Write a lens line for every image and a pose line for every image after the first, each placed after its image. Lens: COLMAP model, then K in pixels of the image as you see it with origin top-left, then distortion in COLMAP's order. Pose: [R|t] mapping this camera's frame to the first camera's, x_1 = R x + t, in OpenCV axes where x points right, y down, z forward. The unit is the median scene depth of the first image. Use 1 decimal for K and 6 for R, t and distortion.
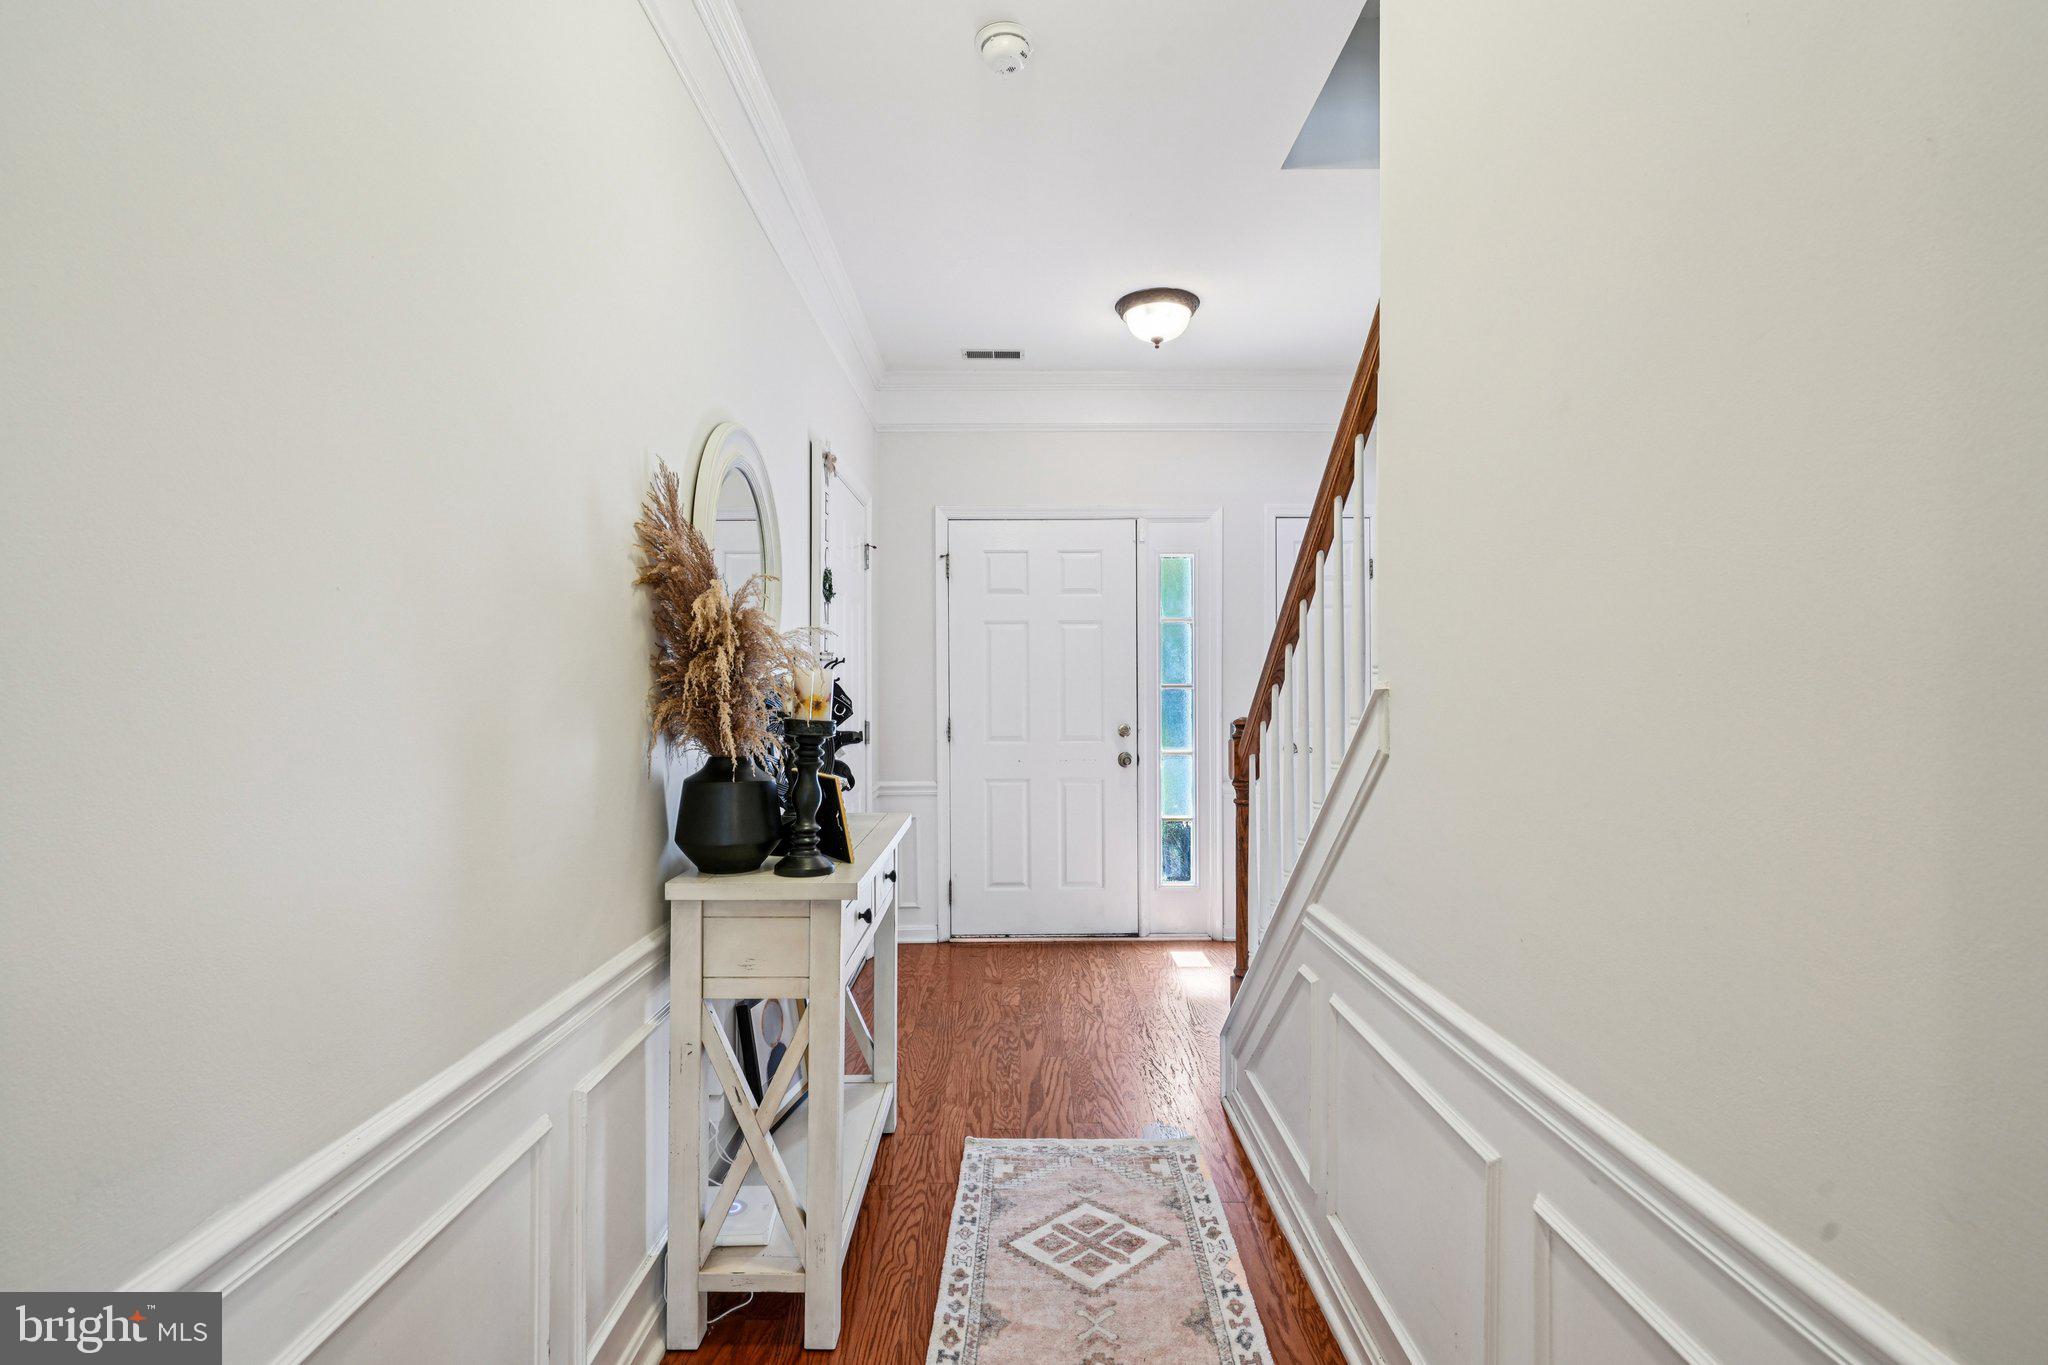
lens RADIAL K [[924.6, 0, 1018.7], [0, 924.6, 705.5], [0, 0, 1]] dist [0.000904, -0.000337]
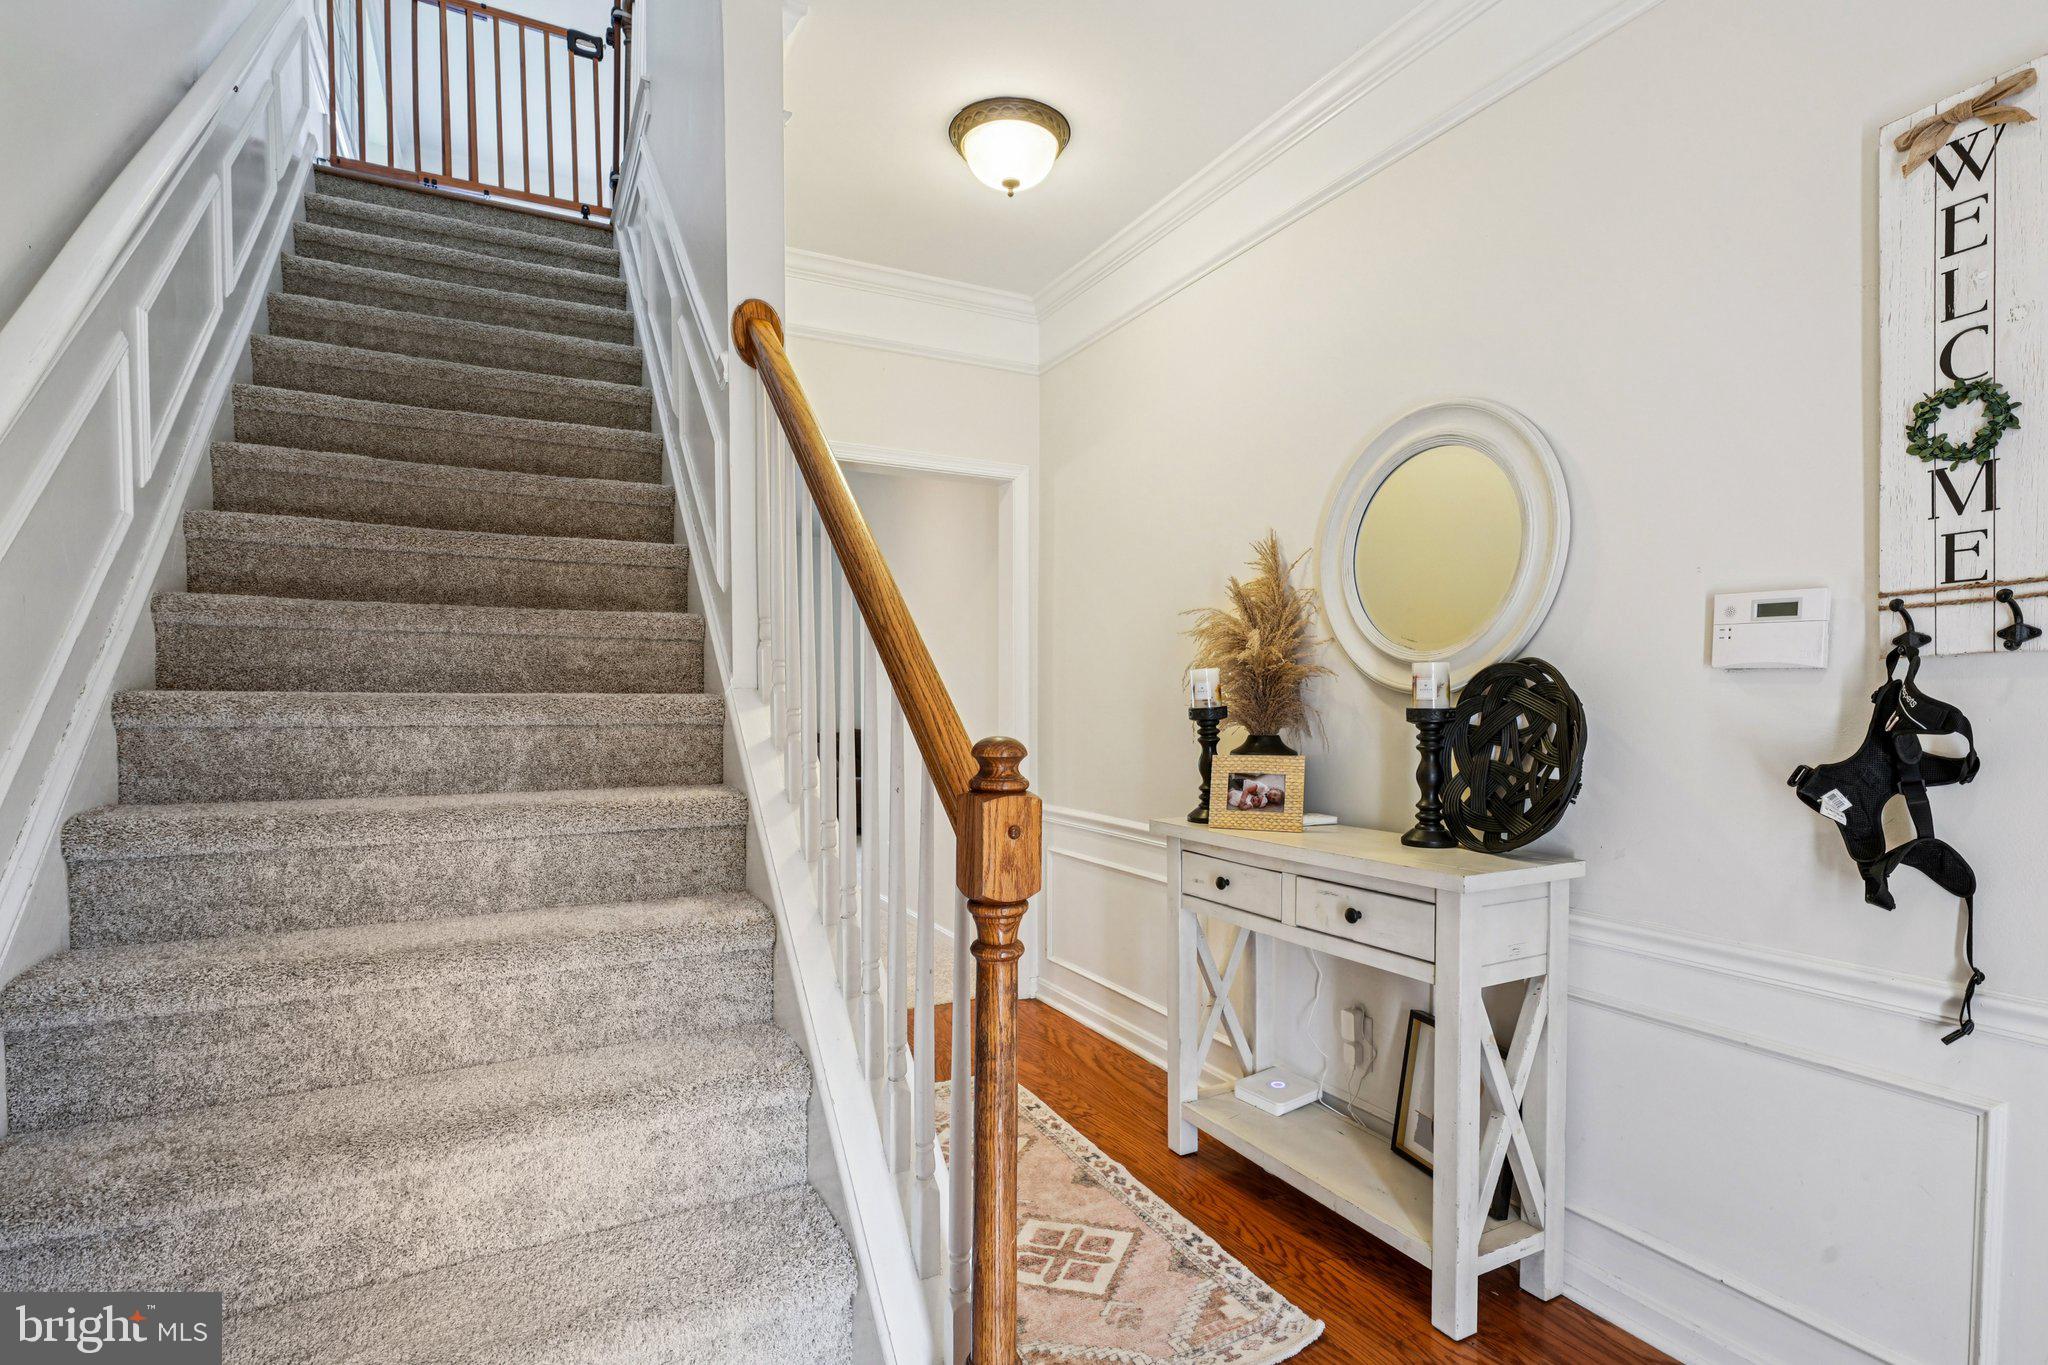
lens RADIAL K [[977.3, 0, 1016.8], [0, 977.3, 702.4], [0, 0, 1]] dist [0.010037, 0.000608]
pose [[-0.885028, 0.000275, -0.465539, 0.317898], [-0.009303, 0.999790, 0.018277, -0.006357], [0.465446, 0.020507, -0.884839, 0.997126]]
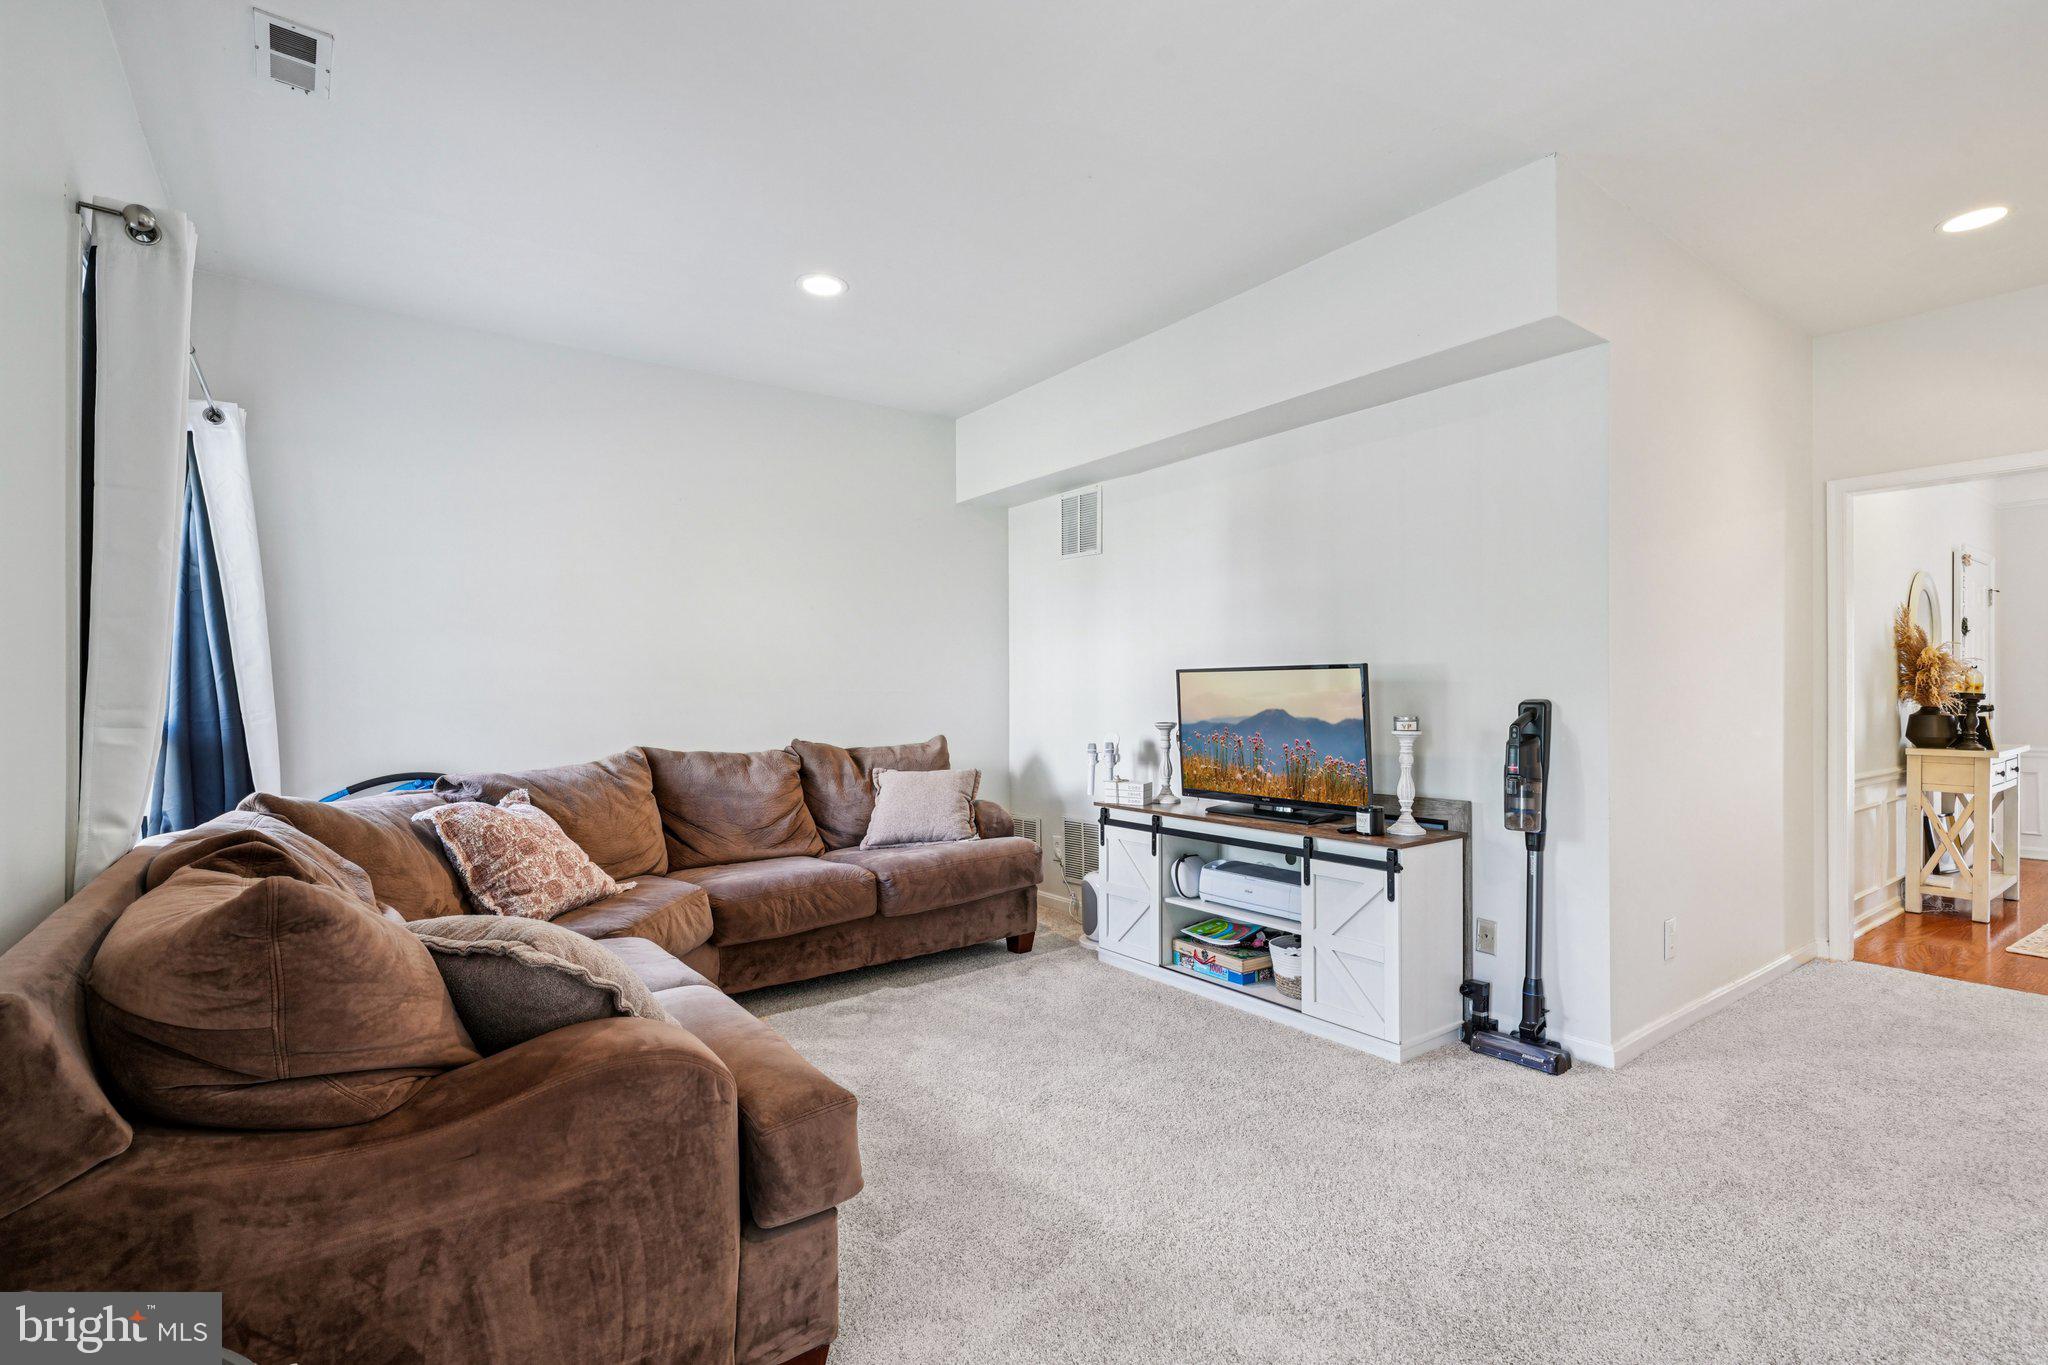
lens RADIAL K [[940.2, 0, 1019.9], [0, 940.2, 687.7], [0, 0, 1]] dist [0.004253, 0.000242]
pose [[0.586860, -0.005586, -0.809669, 0.173976], [-0.013028, 0.999782, -0.016340, 0.038076], [0.809584, 0.020138, 0.586659, -1.339693]]
